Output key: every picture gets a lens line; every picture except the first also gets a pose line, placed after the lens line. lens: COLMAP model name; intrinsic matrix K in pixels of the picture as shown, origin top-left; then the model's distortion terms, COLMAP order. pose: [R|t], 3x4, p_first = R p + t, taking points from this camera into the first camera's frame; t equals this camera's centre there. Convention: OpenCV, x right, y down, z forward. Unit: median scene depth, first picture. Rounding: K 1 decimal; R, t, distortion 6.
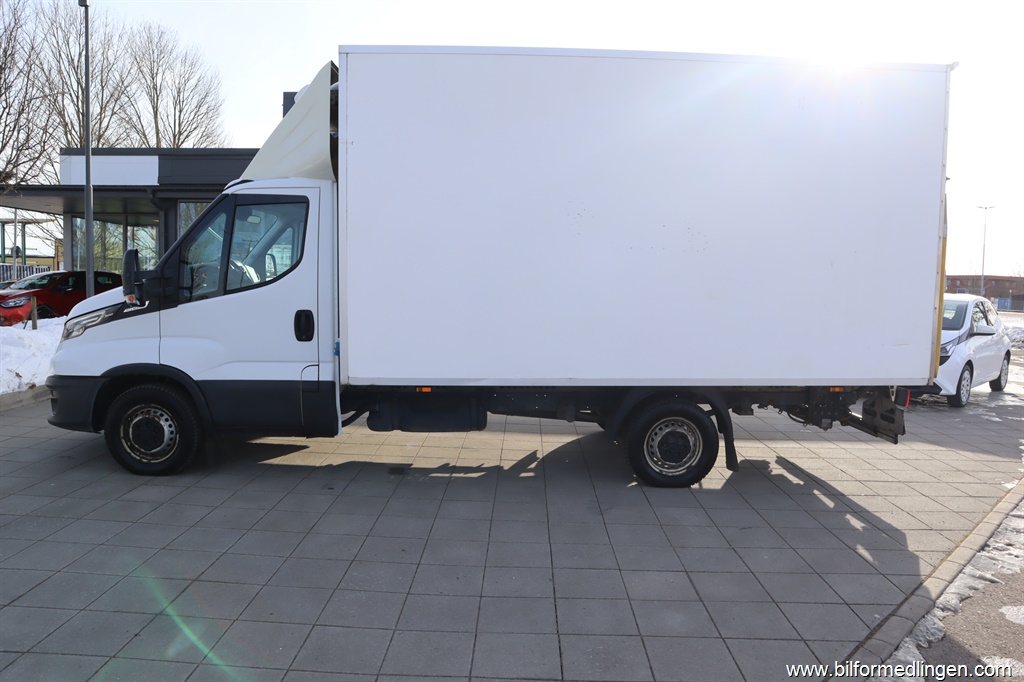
lens RADIAL K [[702.8, 0, 512.0], [0, 702.8, 341.0], [0, 0, 1]] dist [-0.116538, 0.061596]
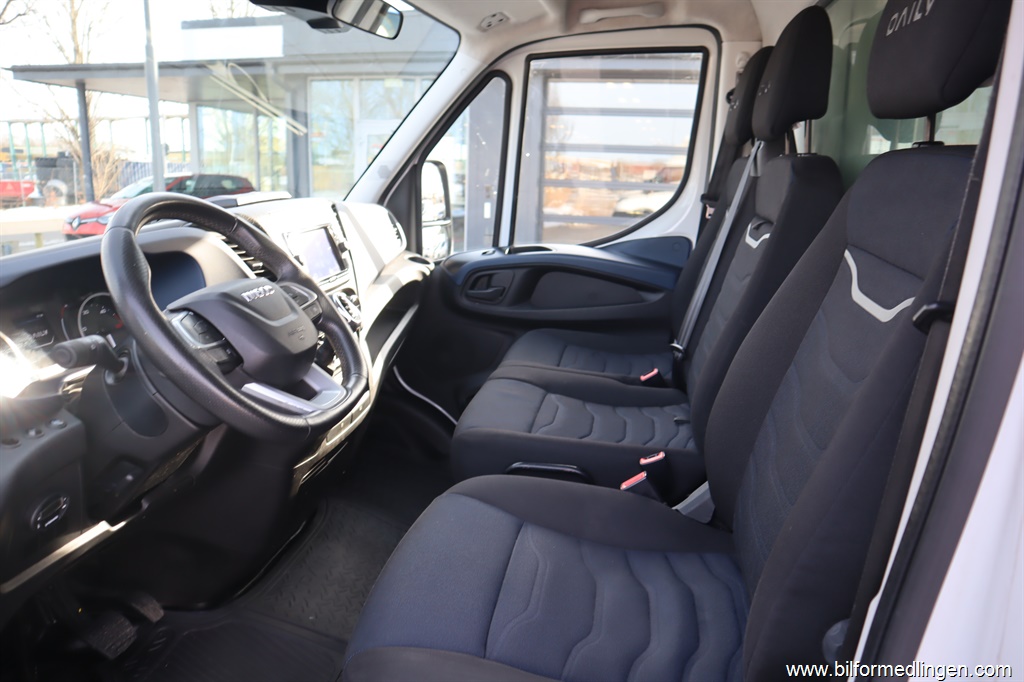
lens RADIAL K [[702.8, 0, 512.0], [0, 702.8, 341.0], [0, 0, 1]] dist [-0.116538, 0.061596]
pose [[0.975686, 0.067960, -0.208369, -0.179323], [-0.038785, 0.989245, 0.141035, -0.067336], [0.215712, -0.129524, 0.967828, 0.506605]]
